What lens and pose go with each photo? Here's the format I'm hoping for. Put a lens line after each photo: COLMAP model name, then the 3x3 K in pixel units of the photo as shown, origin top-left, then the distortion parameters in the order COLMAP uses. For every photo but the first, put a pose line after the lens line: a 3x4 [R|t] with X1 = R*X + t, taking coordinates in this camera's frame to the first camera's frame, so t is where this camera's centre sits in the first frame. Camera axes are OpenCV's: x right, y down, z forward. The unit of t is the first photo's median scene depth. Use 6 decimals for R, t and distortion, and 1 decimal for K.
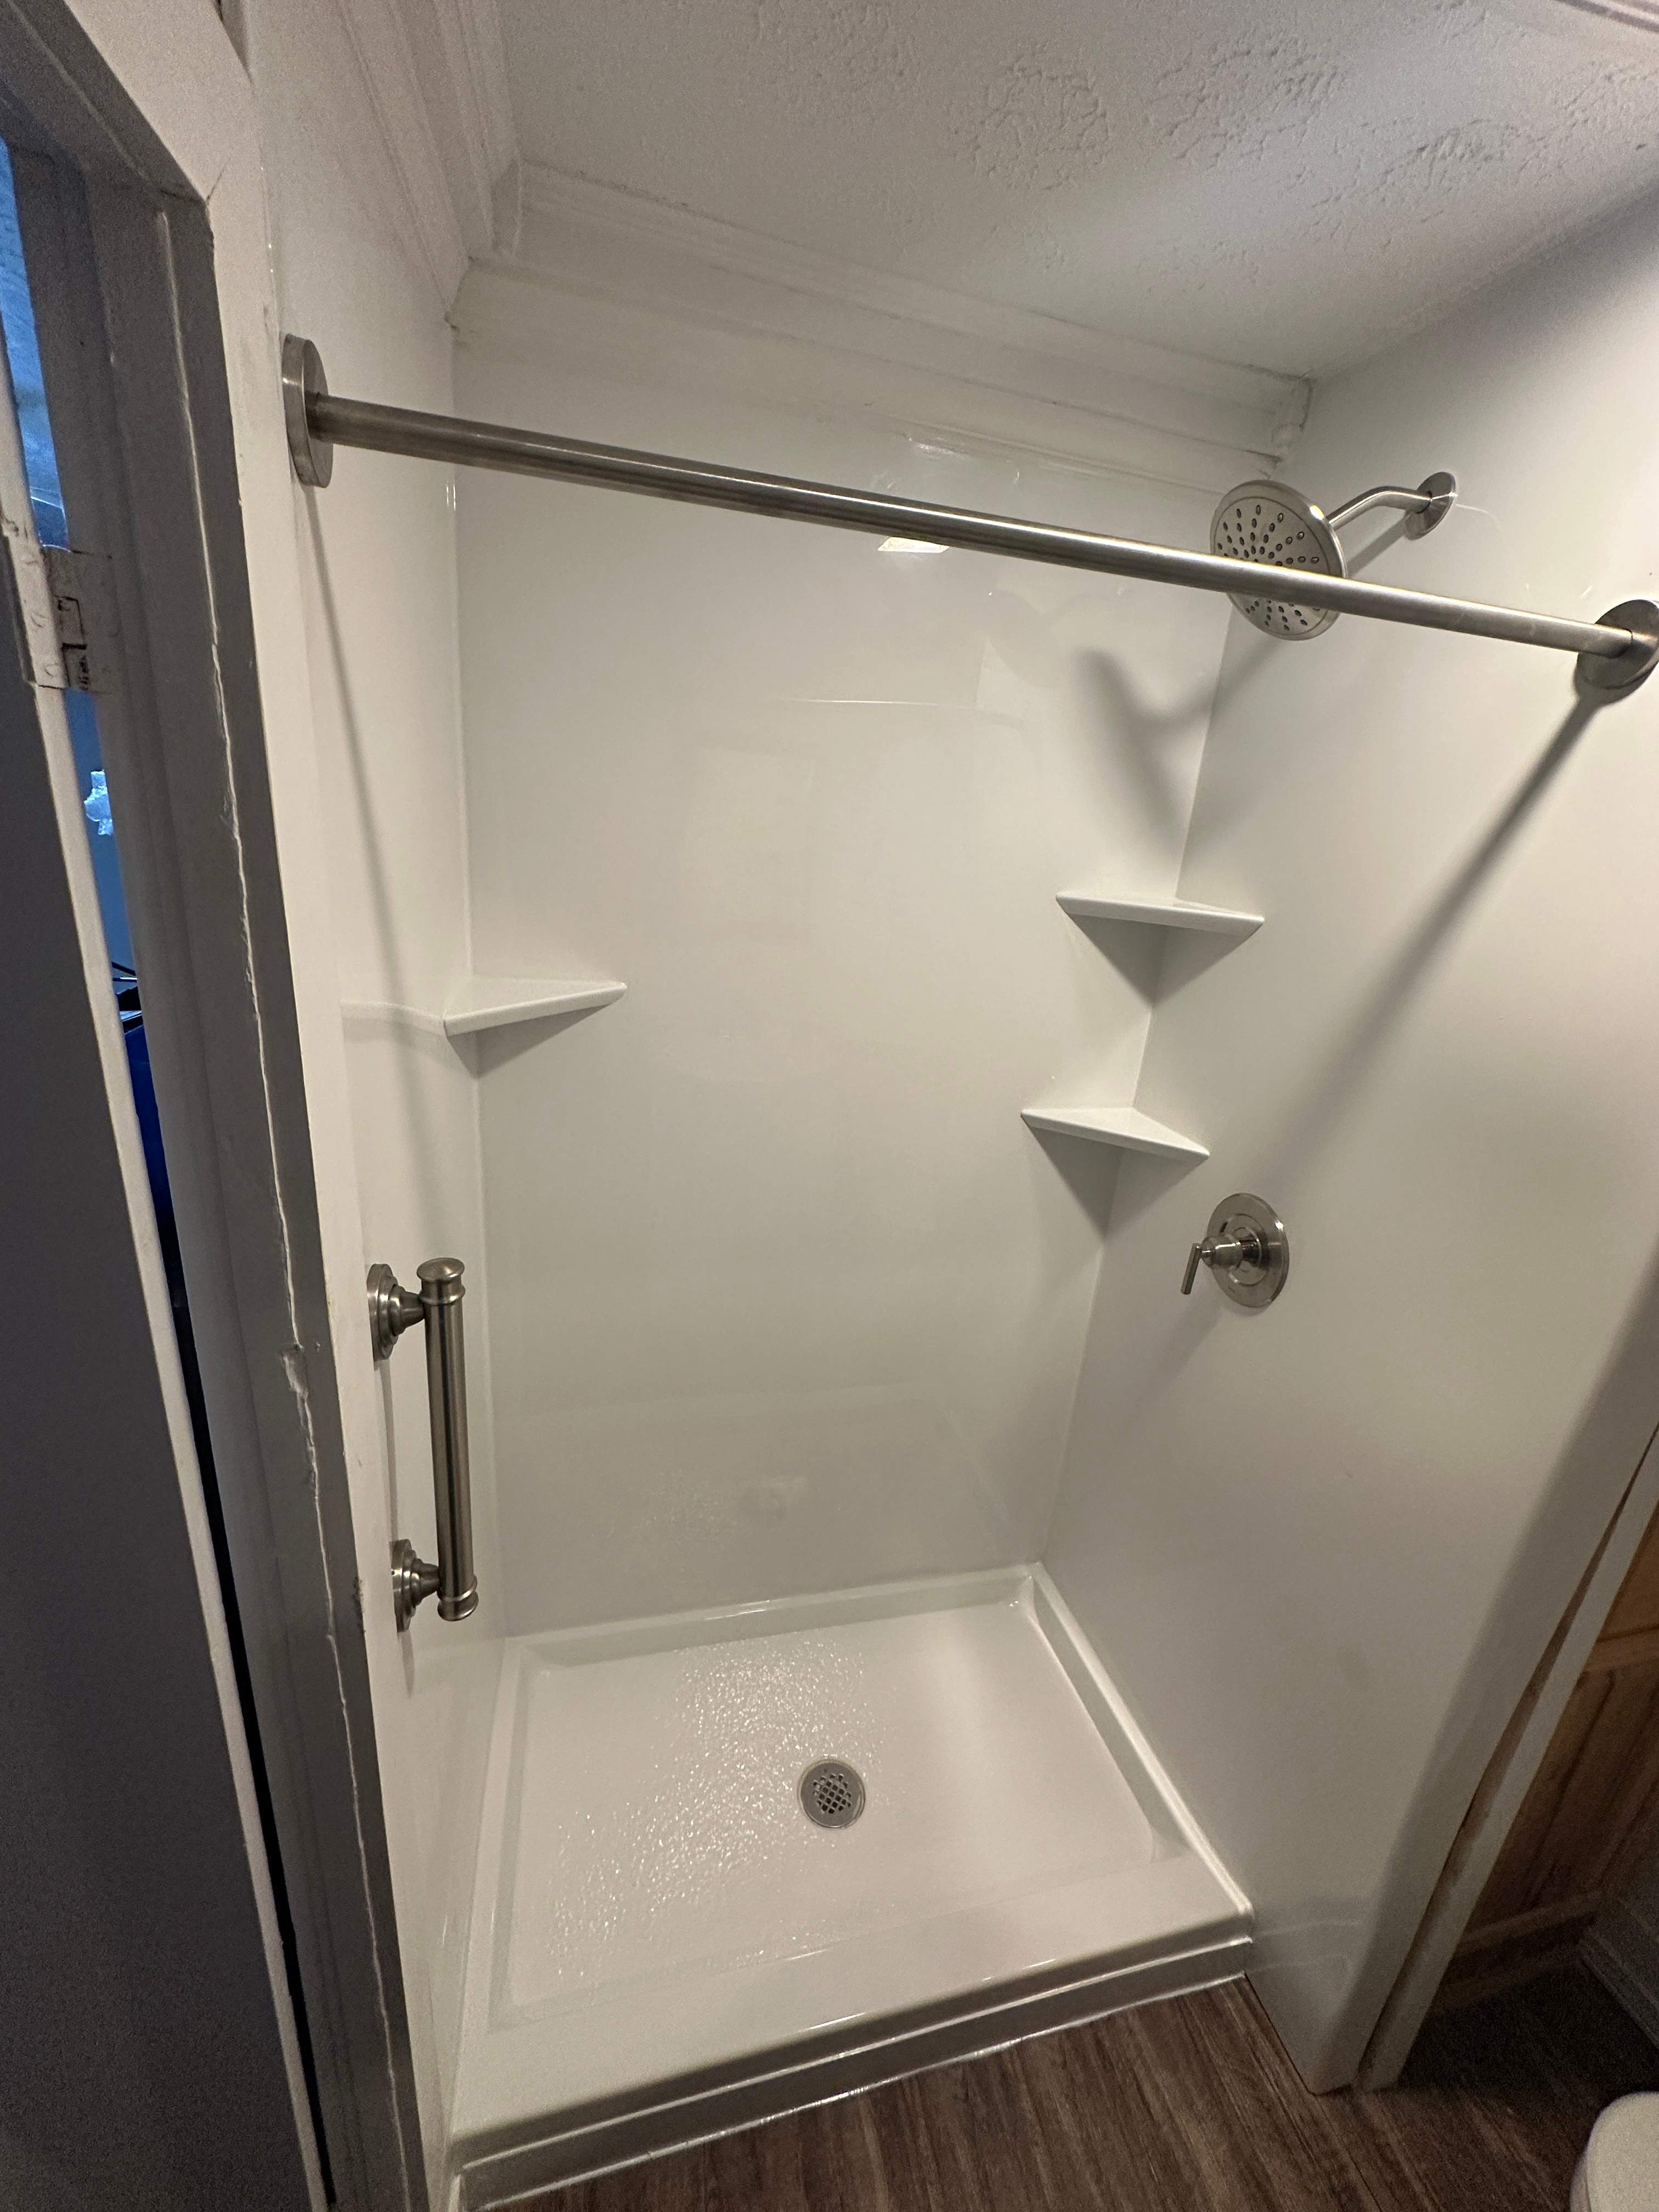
lens RADIAL K [[880.0, 0, 831.7], [0, 880.0, 1102.7], [0, 0, 1]] dist [0.000299, 0.000221]
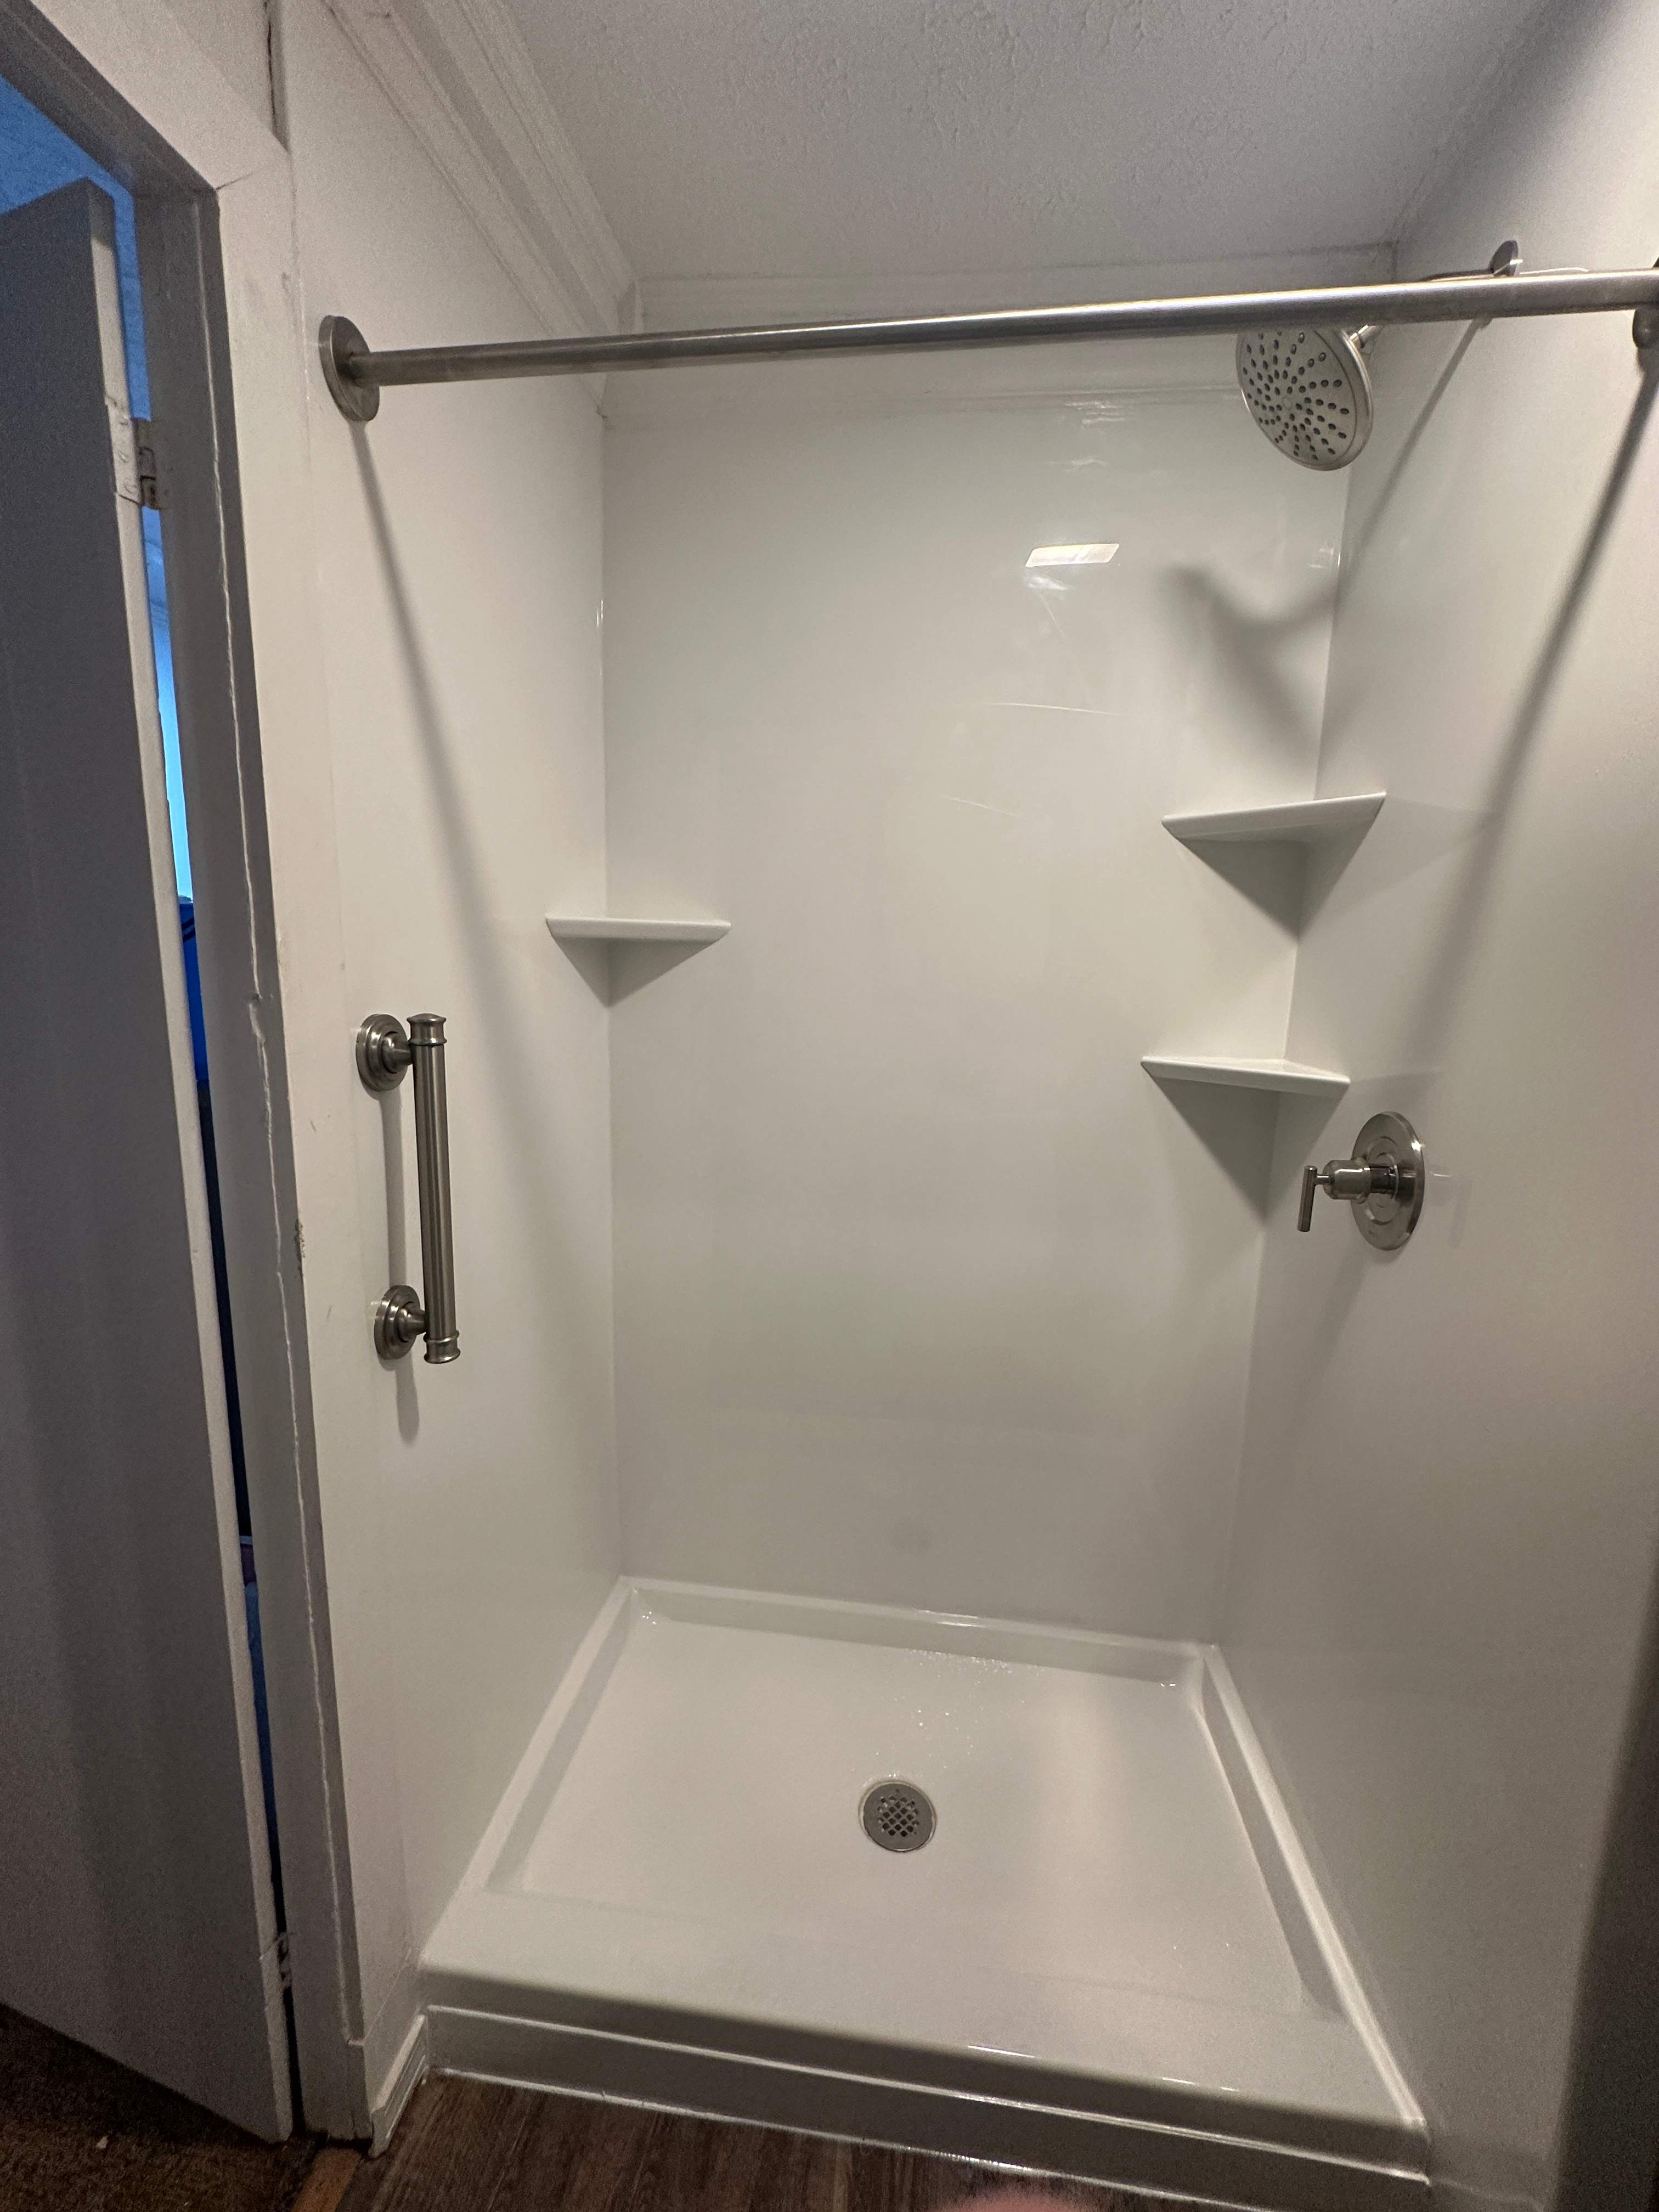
lens RADIAL K [[877.8, 0, 829.2], [0, 877.8, 1100.7], [0, 0, 1]] dist [-0.000132, 0.000107]
pose [[0.930843, -0.000937, -0.365418, 0.305681], [-0.061702, 0.985235, -0.159702, 0.271232], [0.360172, 0.171205, 0.917041, 0.062332]]
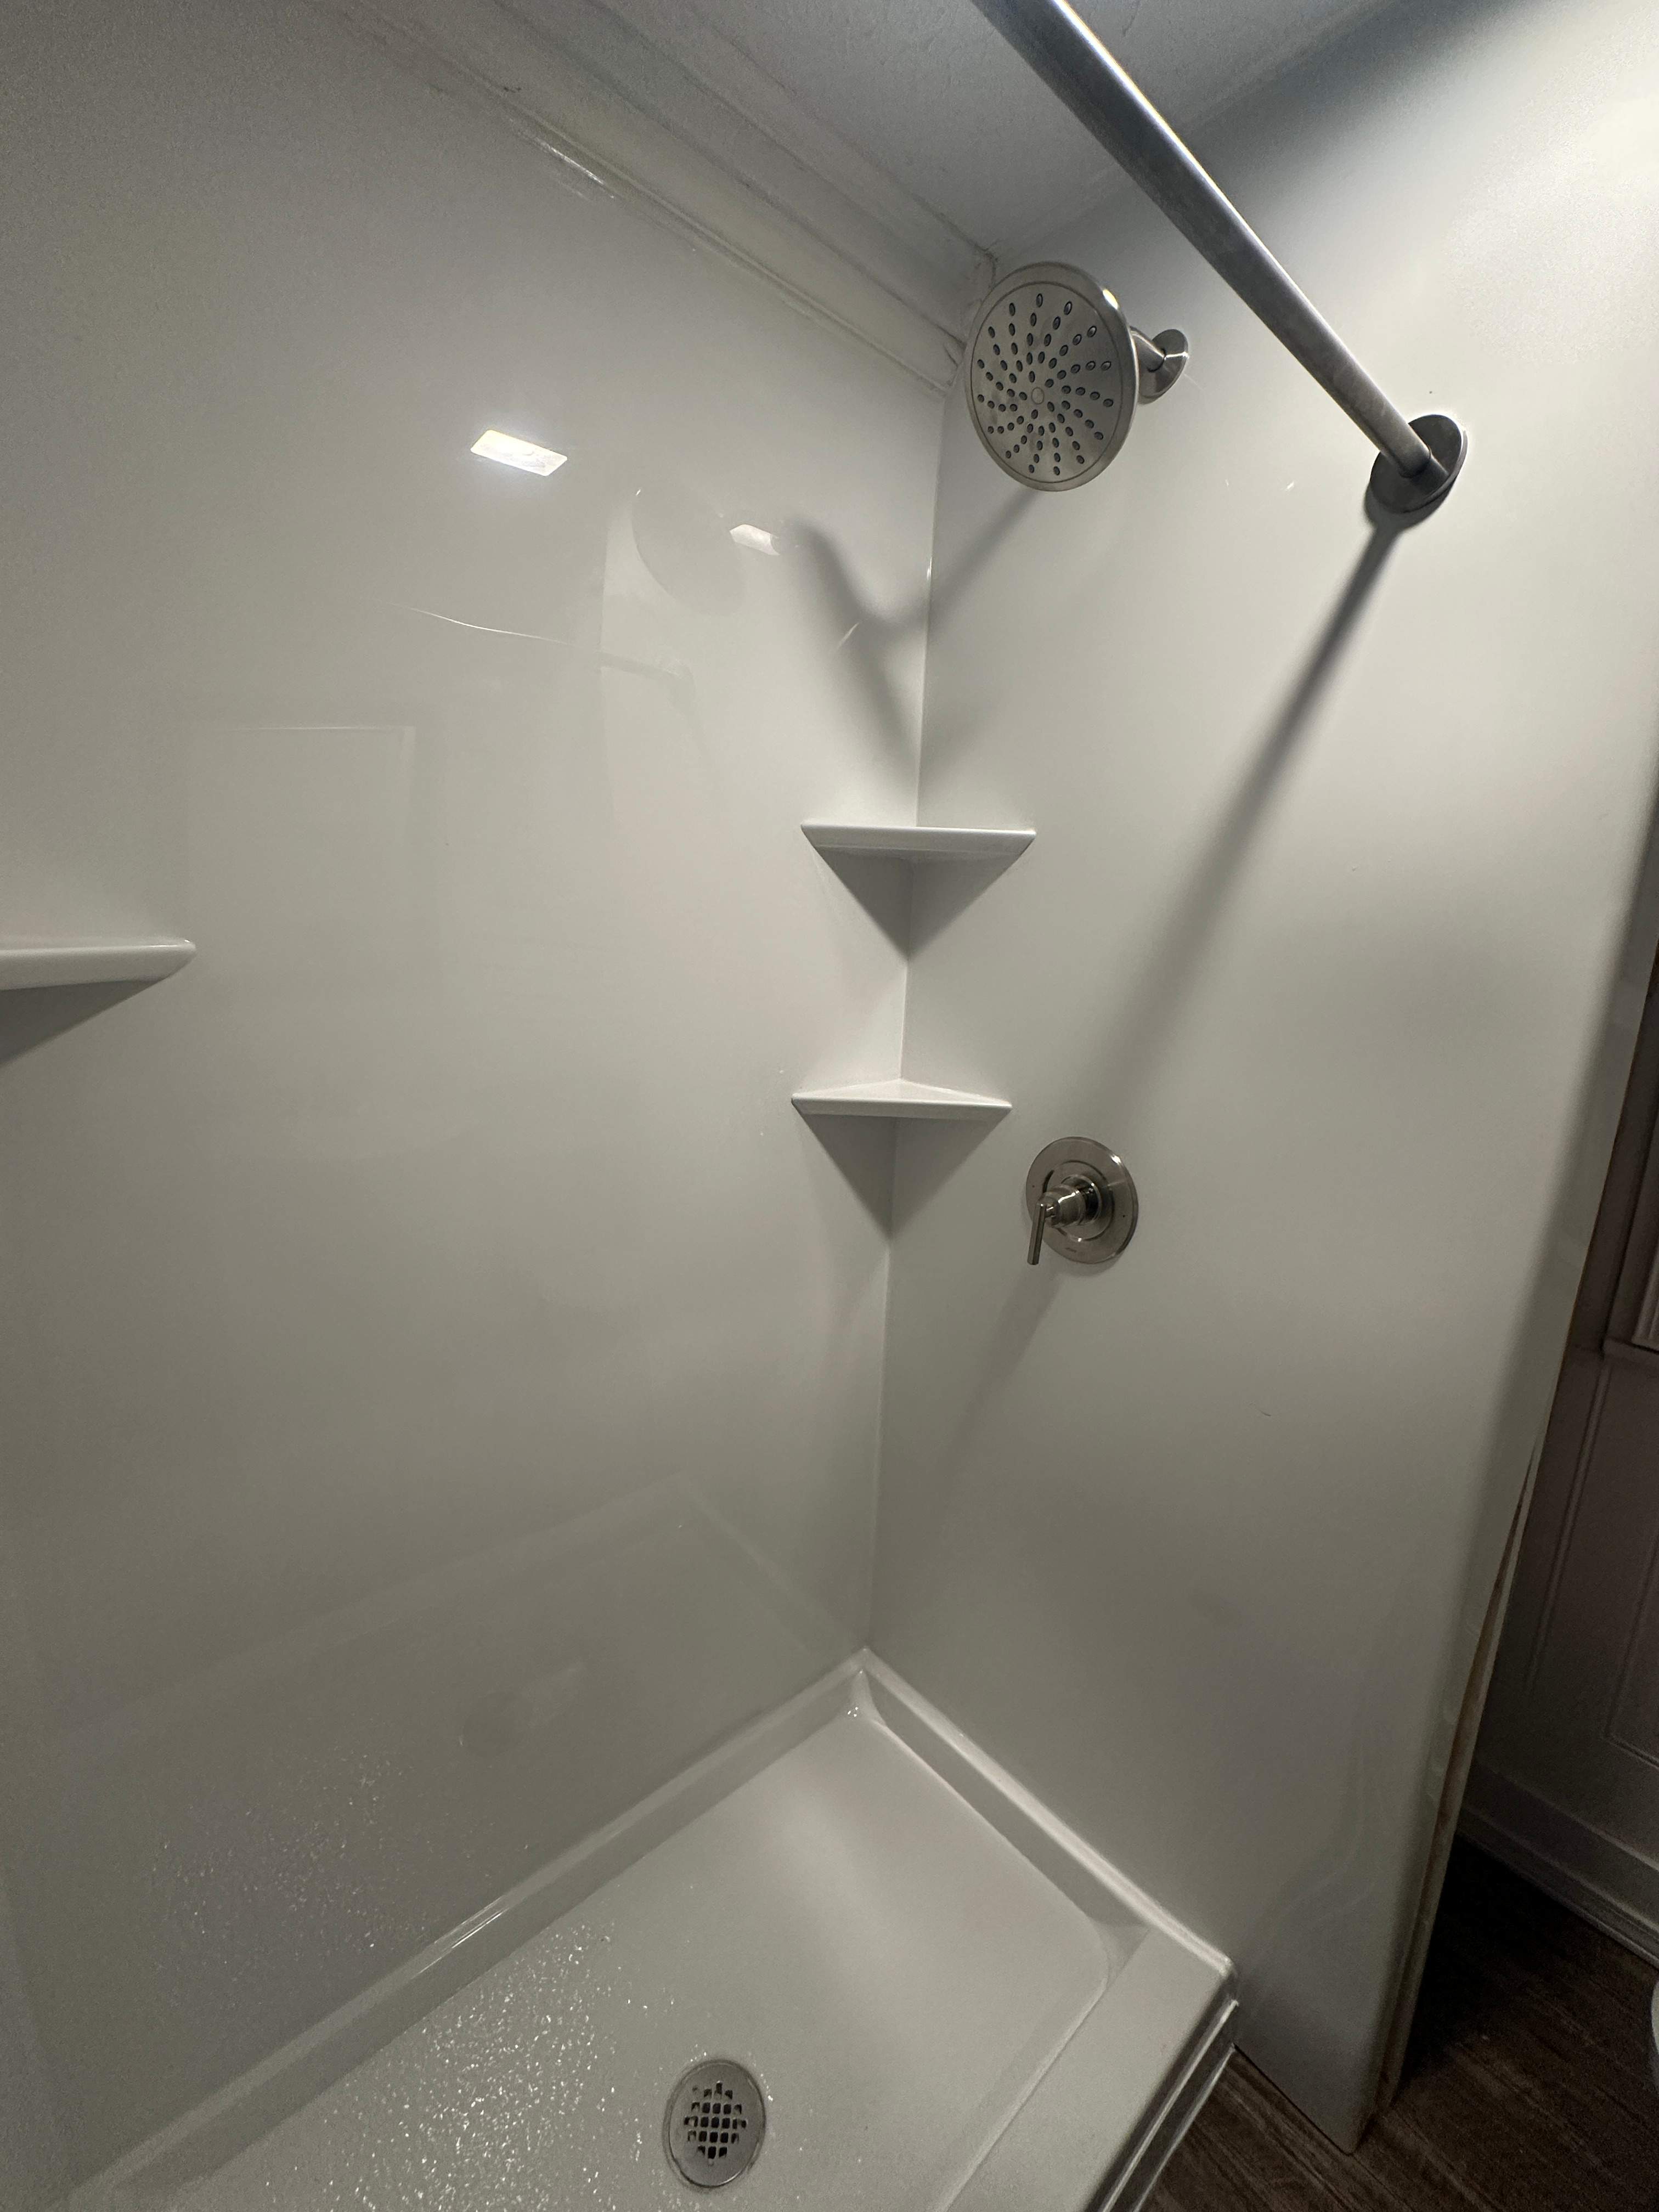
lens RADIAL K [[880.0, 0, 831.7], [0, 880.0, 1102.7], [0, 0, 1]] dist [0.000299, 0.000221]
pose [[0.889776, -0.134809, 0.436034, -0.131102], [0.171086, 0.984236, -0.044822, 0.072060], [-0.423118, 0.114481, 0.898813, 0.318415]]
